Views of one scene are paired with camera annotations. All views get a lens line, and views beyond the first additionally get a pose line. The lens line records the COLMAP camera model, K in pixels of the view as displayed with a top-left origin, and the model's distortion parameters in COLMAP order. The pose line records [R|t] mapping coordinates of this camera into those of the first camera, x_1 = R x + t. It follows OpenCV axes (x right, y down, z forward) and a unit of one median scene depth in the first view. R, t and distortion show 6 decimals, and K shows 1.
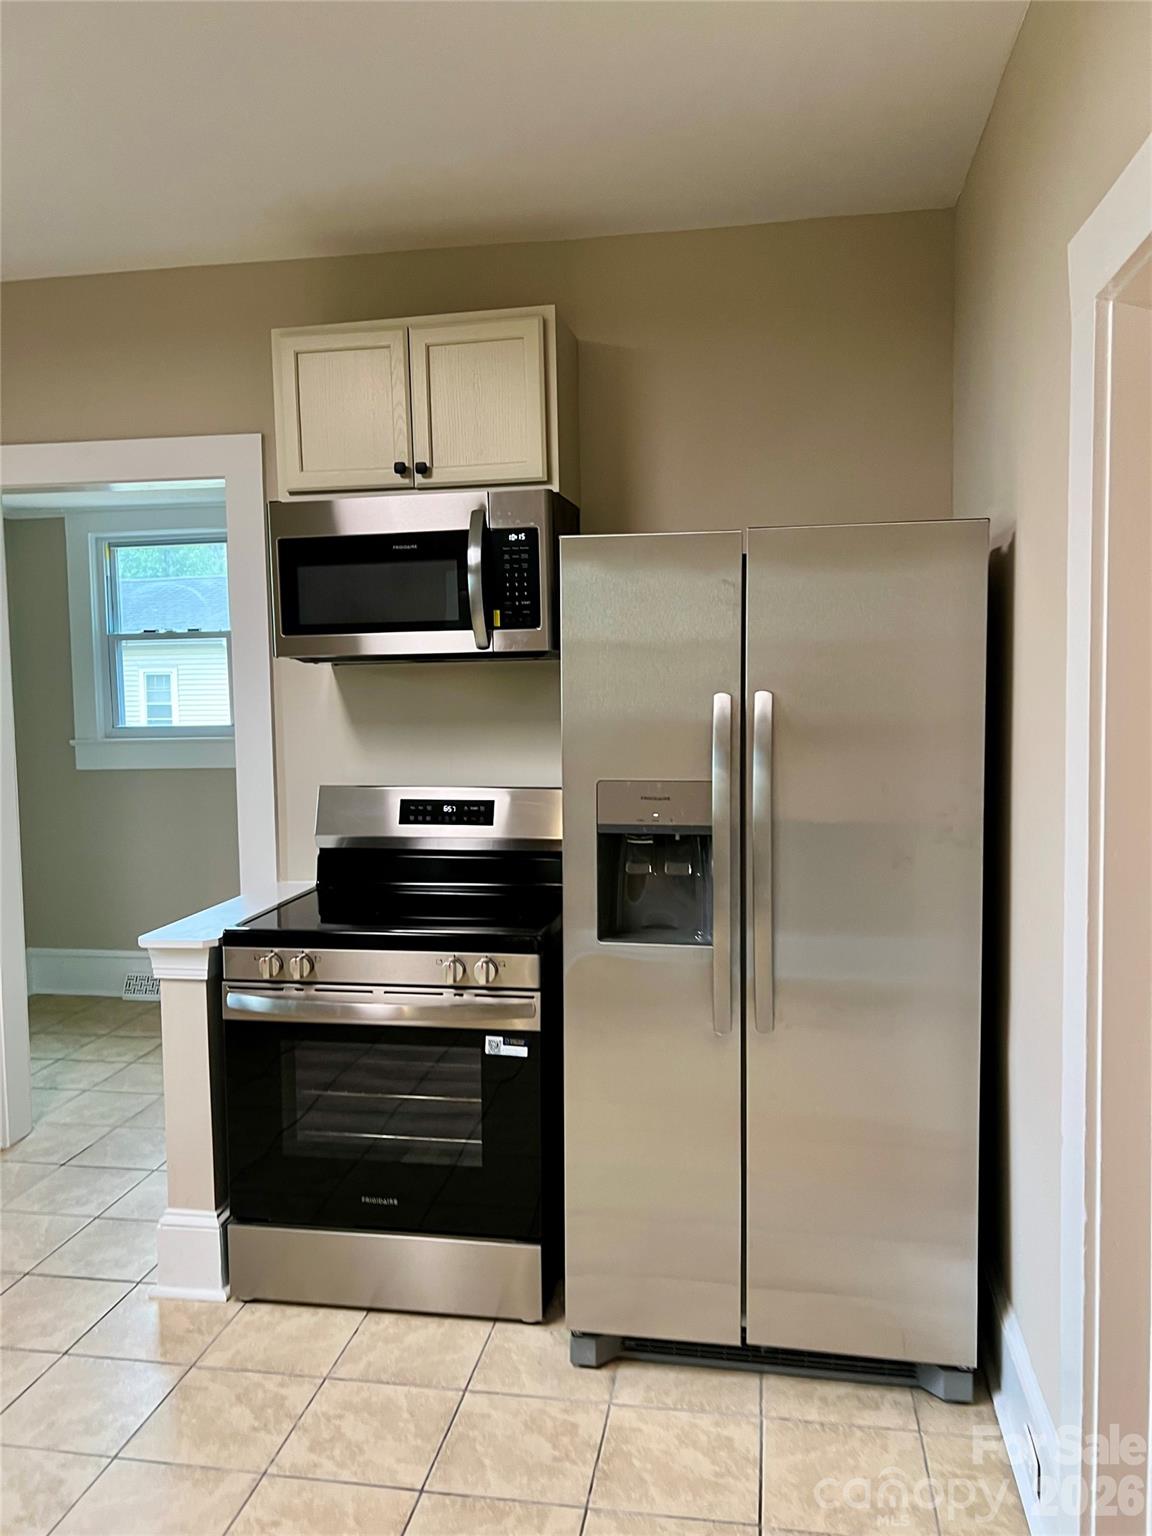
lens RADIAL K [[1153.7, 0, 576.0], [0, 1153.7, 768.0], [0, 0, 1]] dist [0.066907, -0.090667]
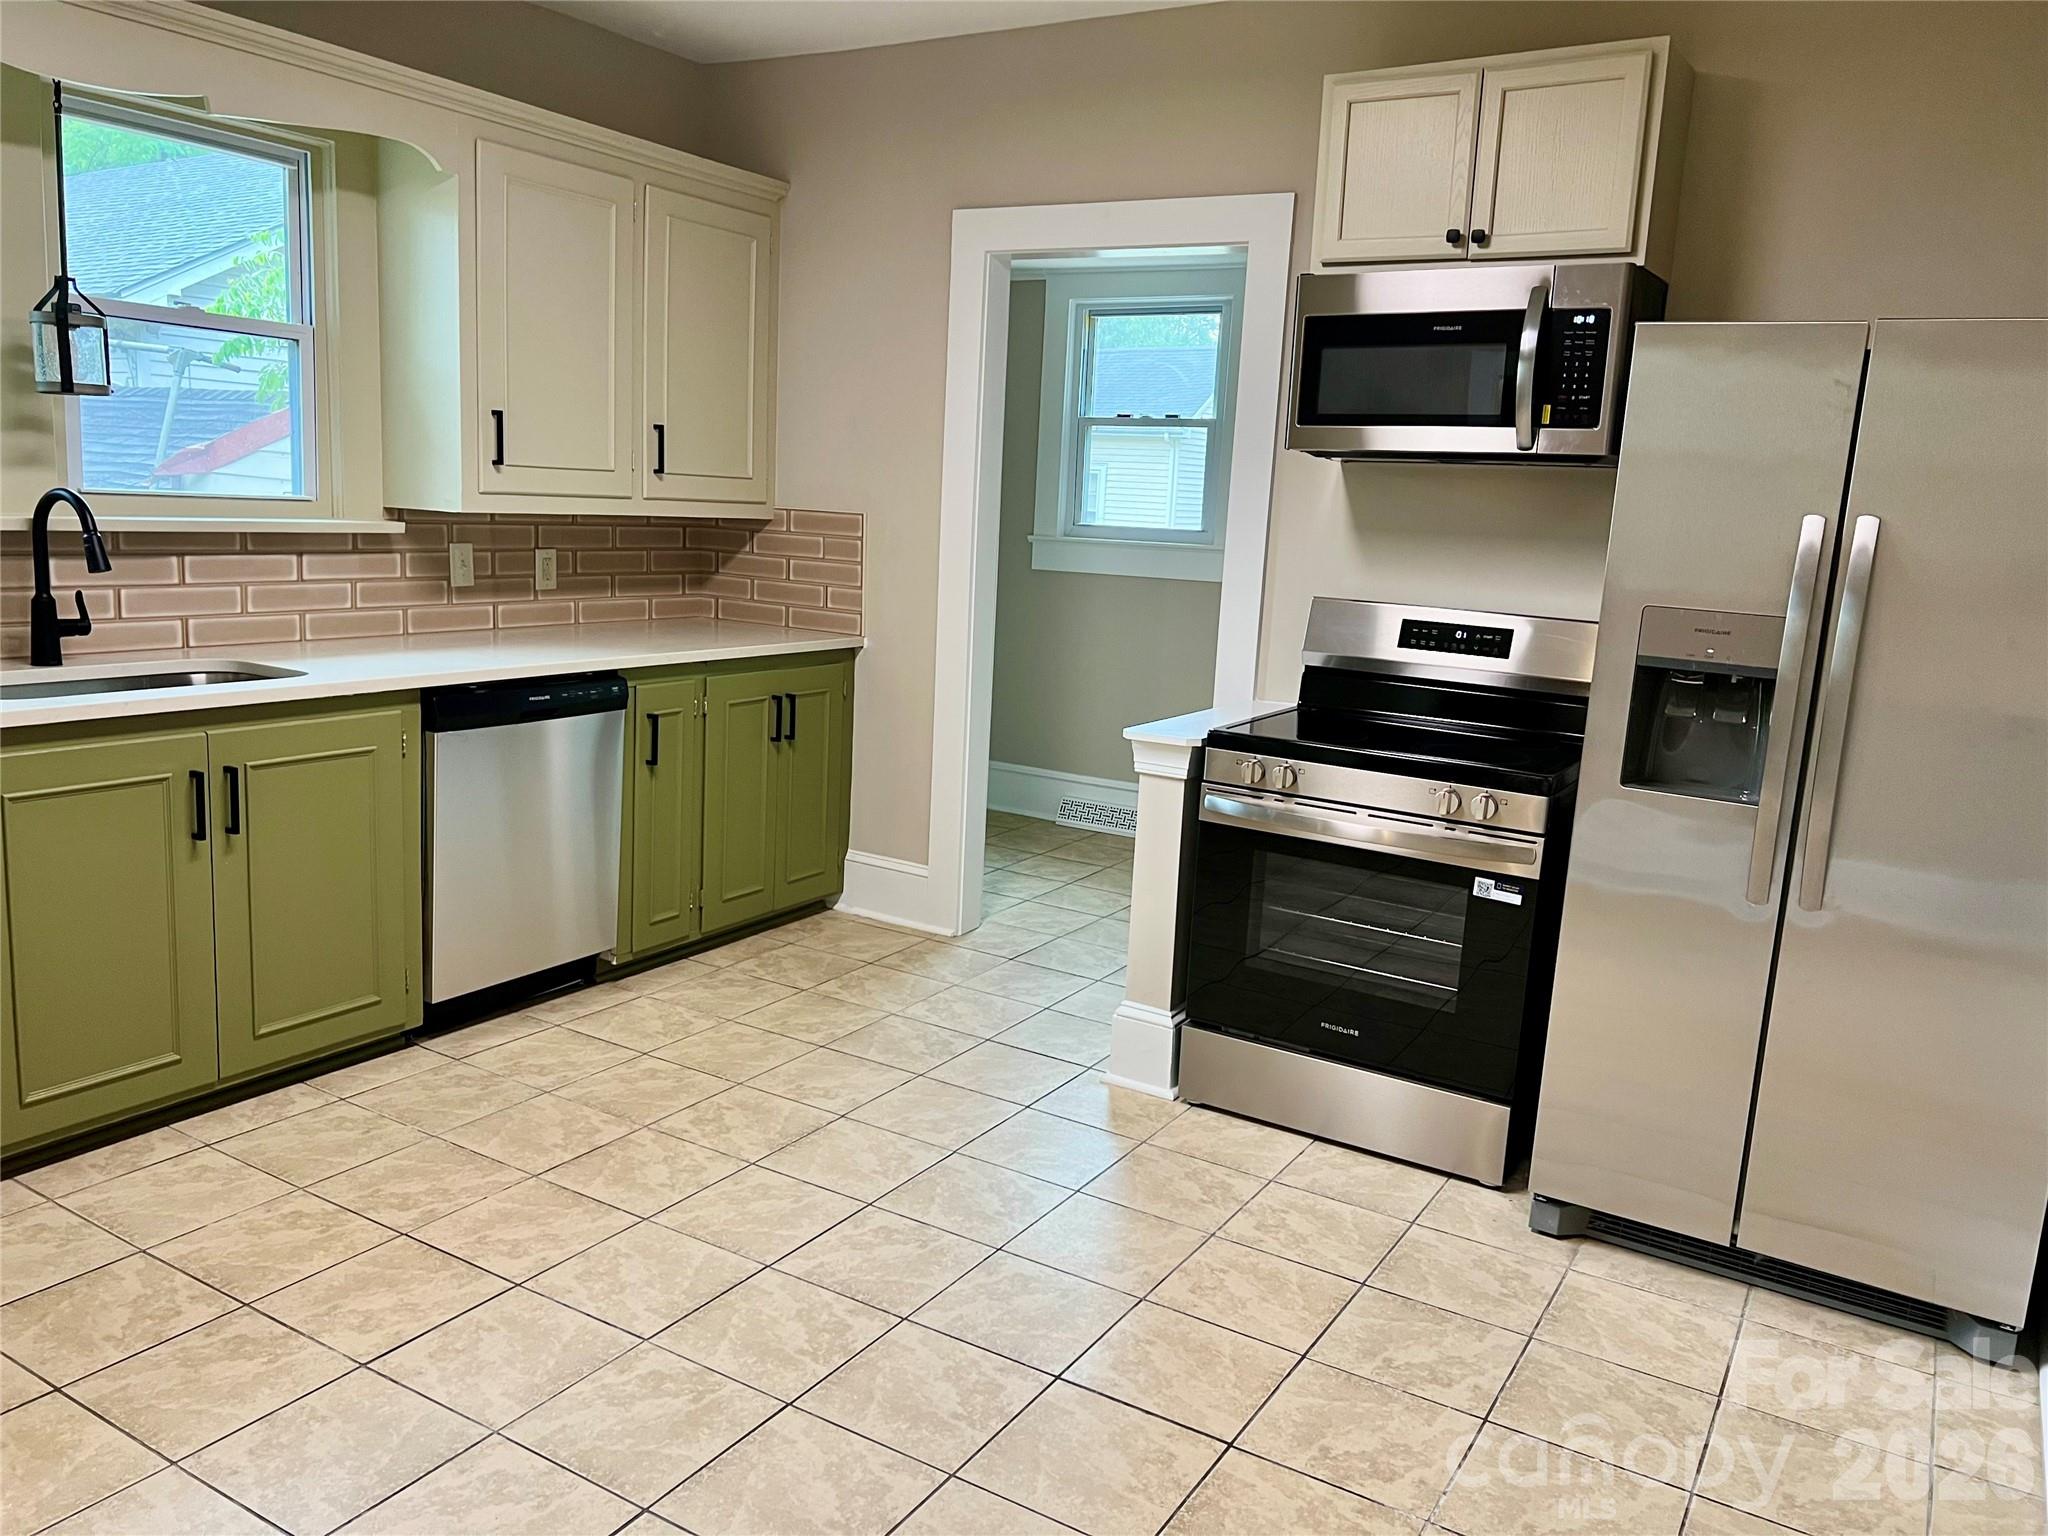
lens RADIAL K [[1538.2, 0, 1024.0], [0, 1538.2, 768.0], [0, 0, 1]] dist [0.066907, -0.090667]
pose [[0.928989, 0.124786, -0.348435, 0.006436], [-0.089173, 0.989179, 0.116507, 0.033401], [0.359203, -0.077162, 0.930064, -0.257068]]
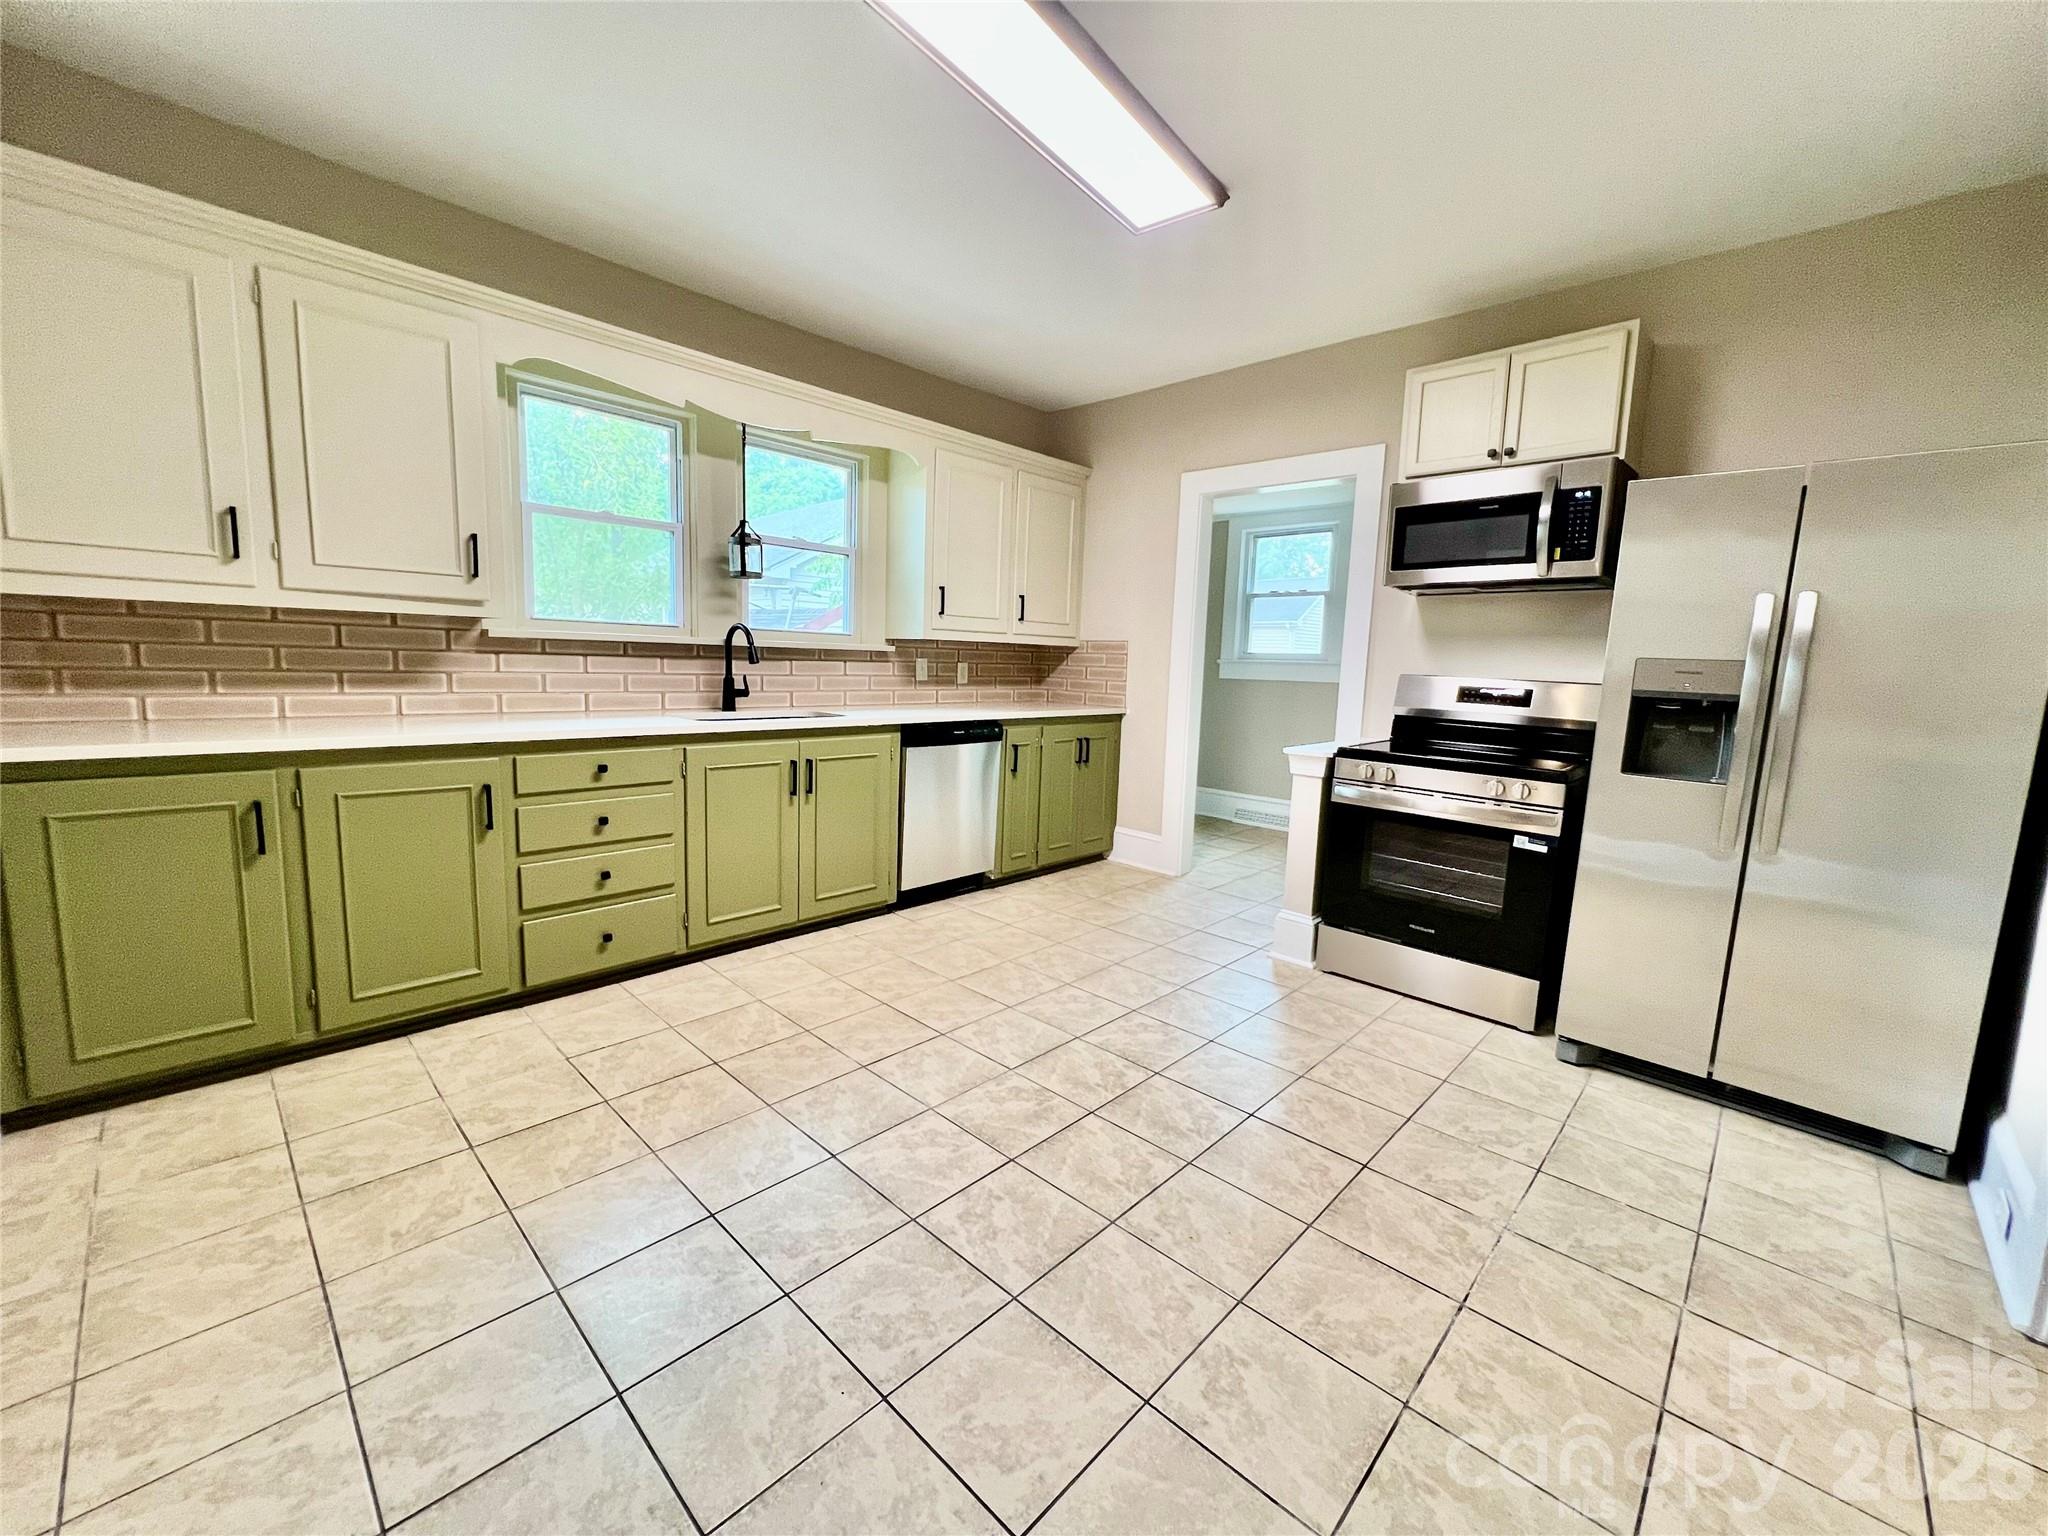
lens RADIAL K [[817.1, 0, 1014.4], [0, 817.1, 763.2], [0, 0, 1]] dist [-0.002011, -0.000021]
pose [[0.824537, 0.113453, -0.554316, -0.035787], [-0.083551, 0.993365, 0.079033, 0.106990], [0.559605, -0.018852, 0.828545, -0.214804]]
